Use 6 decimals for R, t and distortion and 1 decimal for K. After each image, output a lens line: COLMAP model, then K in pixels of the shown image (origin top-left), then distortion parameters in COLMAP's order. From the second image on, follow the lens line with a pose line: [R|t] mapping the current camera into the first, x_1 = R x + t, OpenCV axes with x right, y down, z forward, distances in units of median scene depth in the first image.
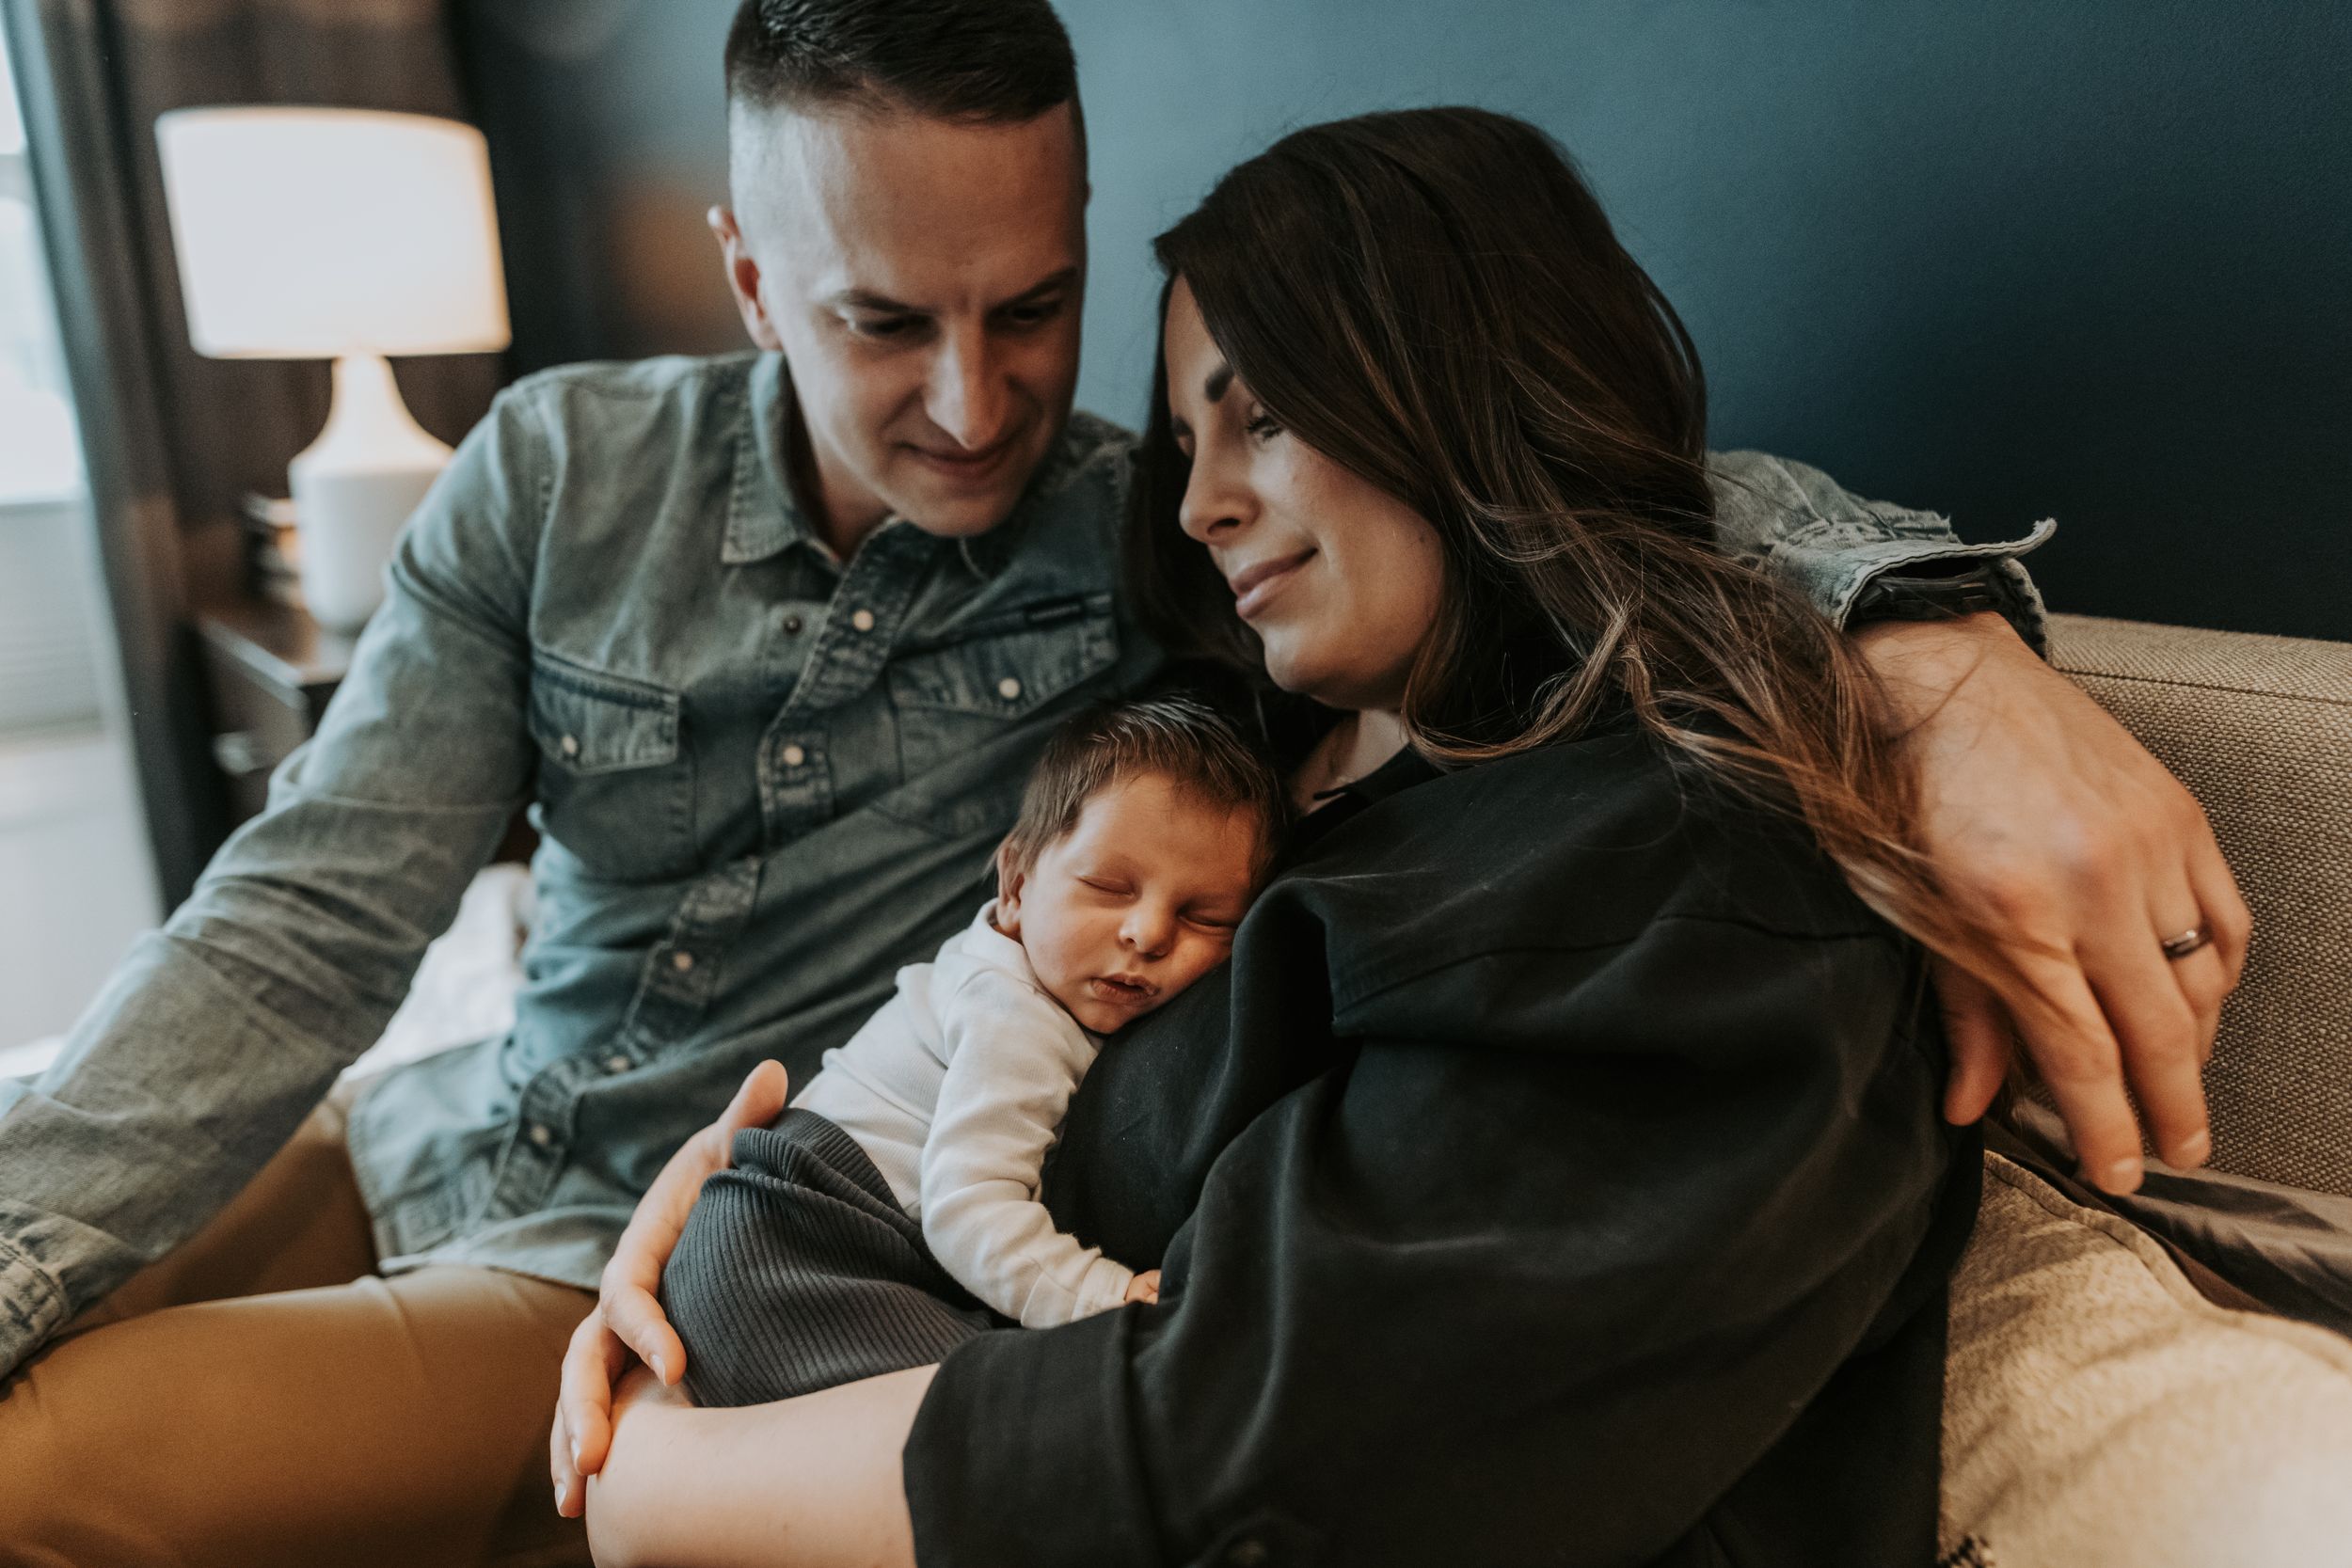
lens RADIAL K [[1625.1, 0, 1189.1], [0, 1625.1, 797.5], [0, 0, 1]] dist [-0.007028, -0.000787]
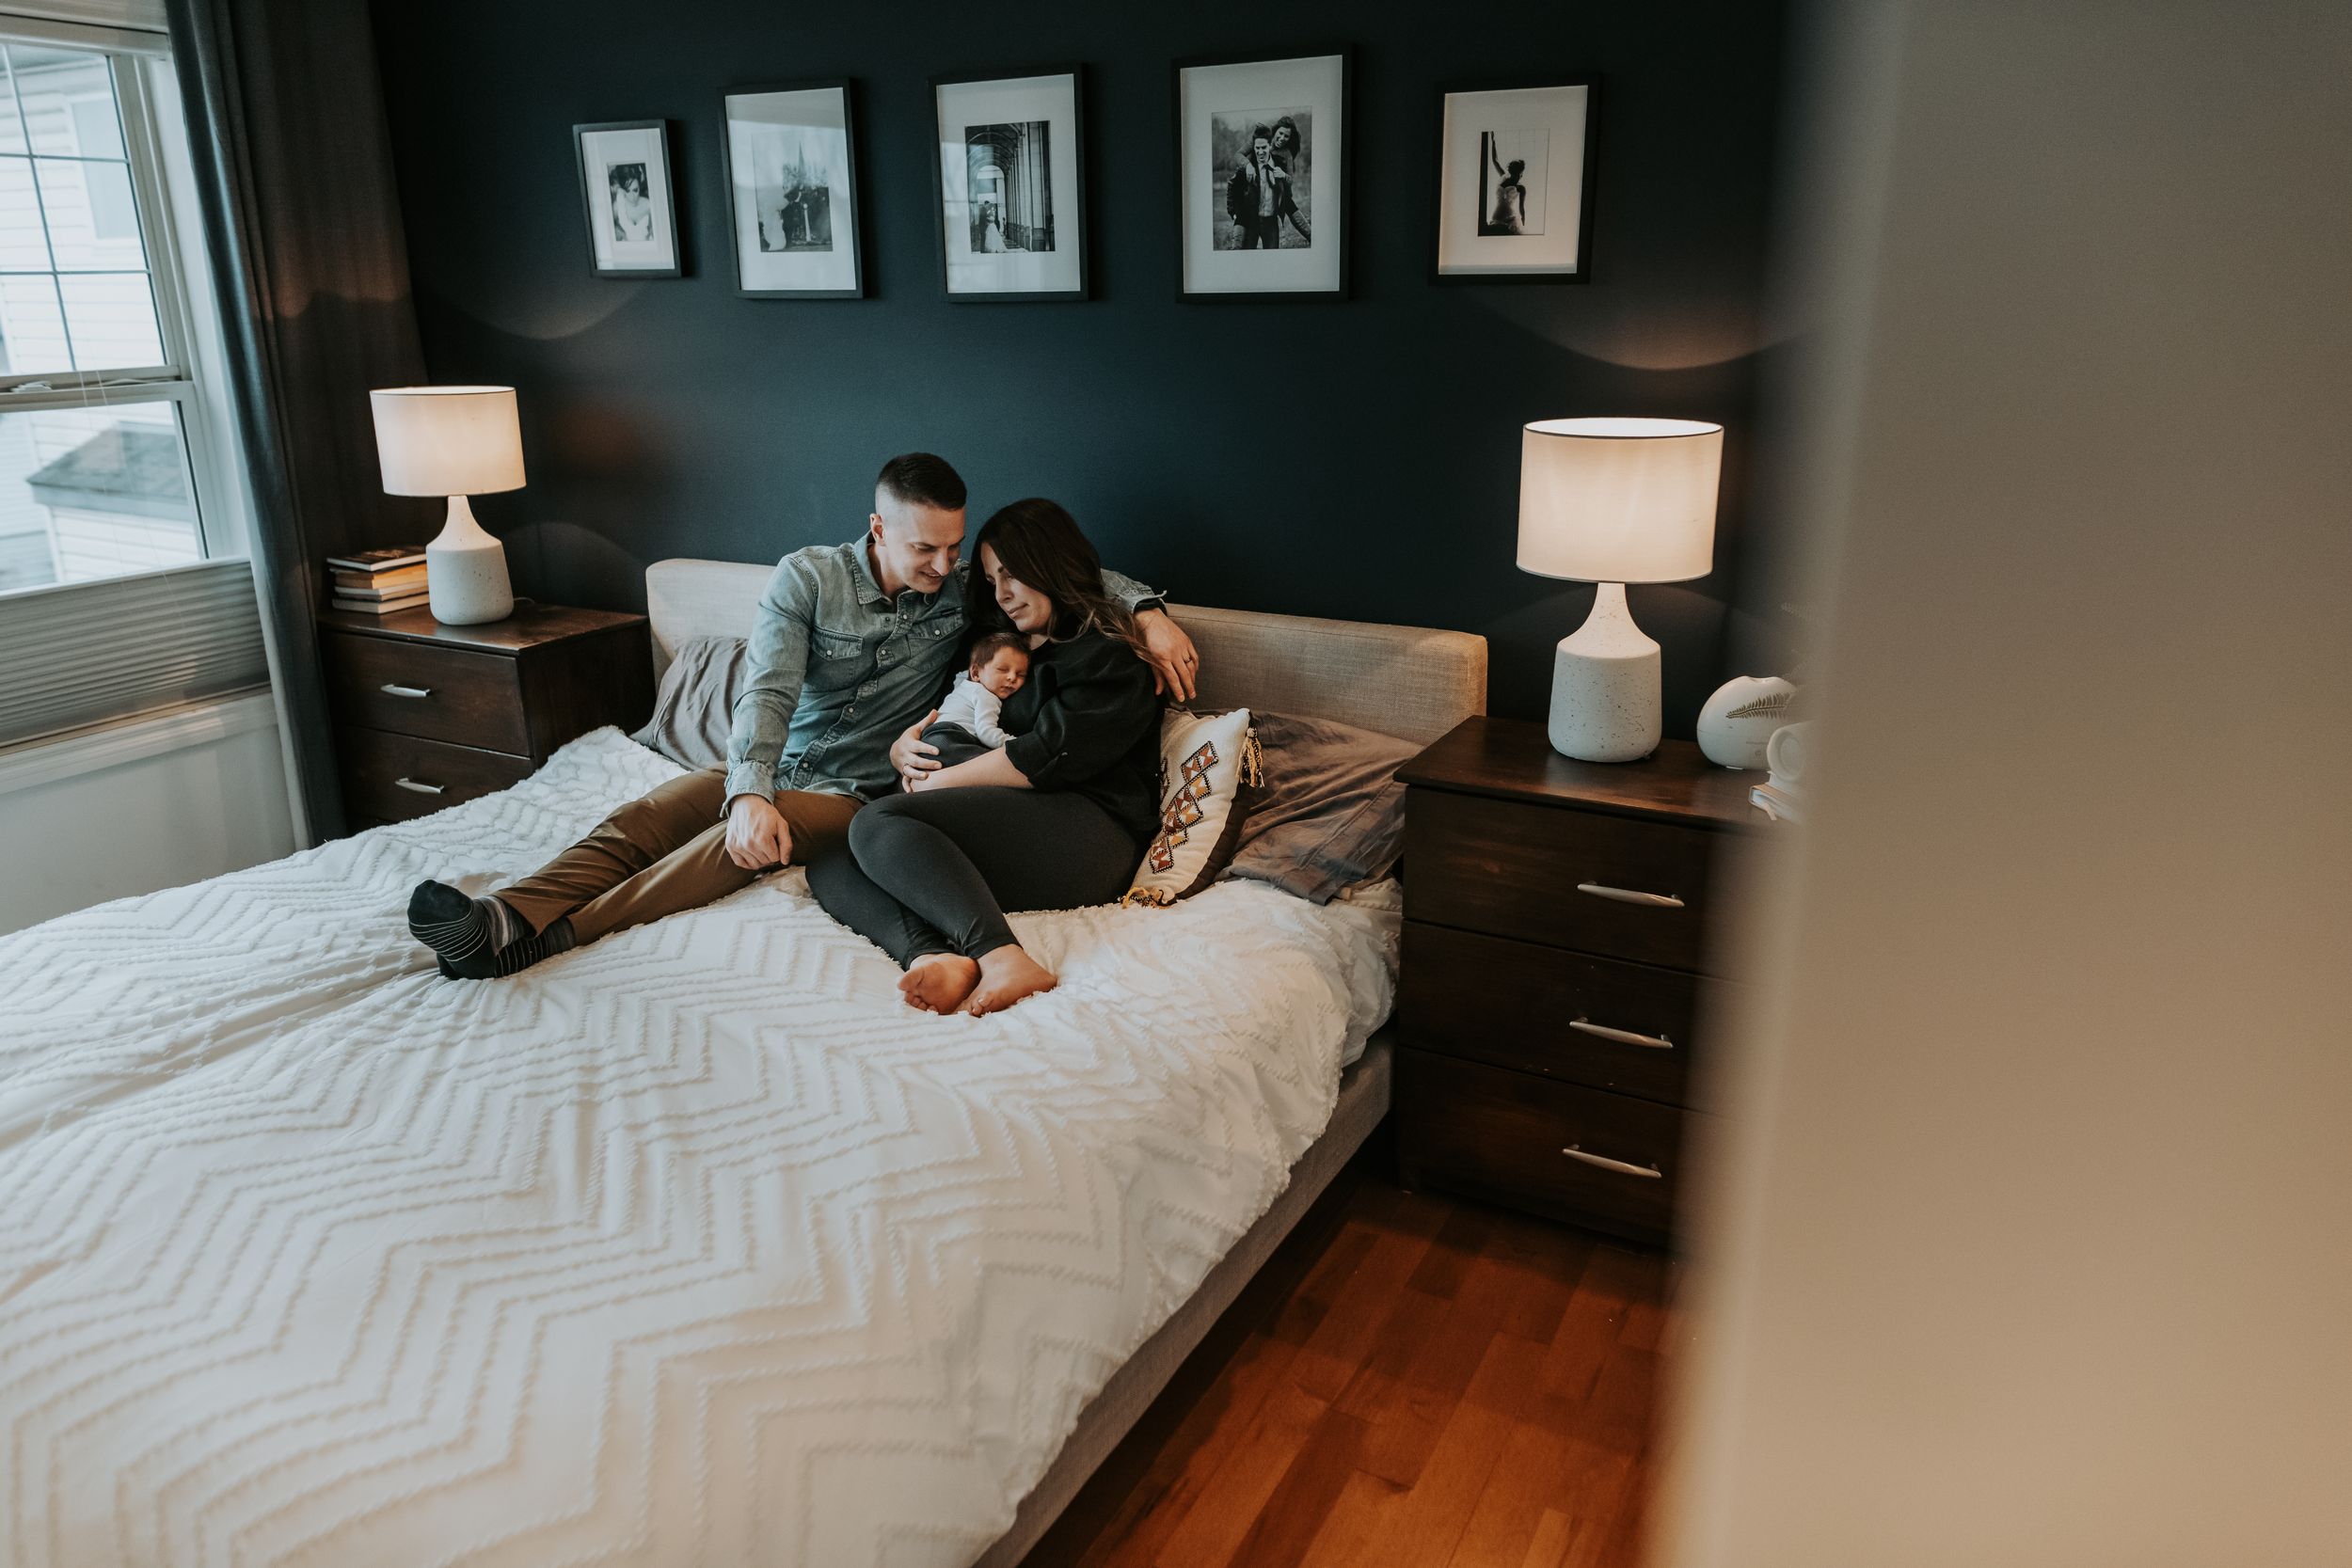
lens RADIAL K [[1625.1, 0, 1189.1], [0, 1625.1, 797.5], [0, 0, 1]] dist [-0.007028, -0.000787]
pose [[0.910833, -0.087314, 0.403434, -1.463288], [0.072529, 0.996019, 0.051817, 0.211922], [-0.406352, -0.017936, 0.913540, -3.542684]]
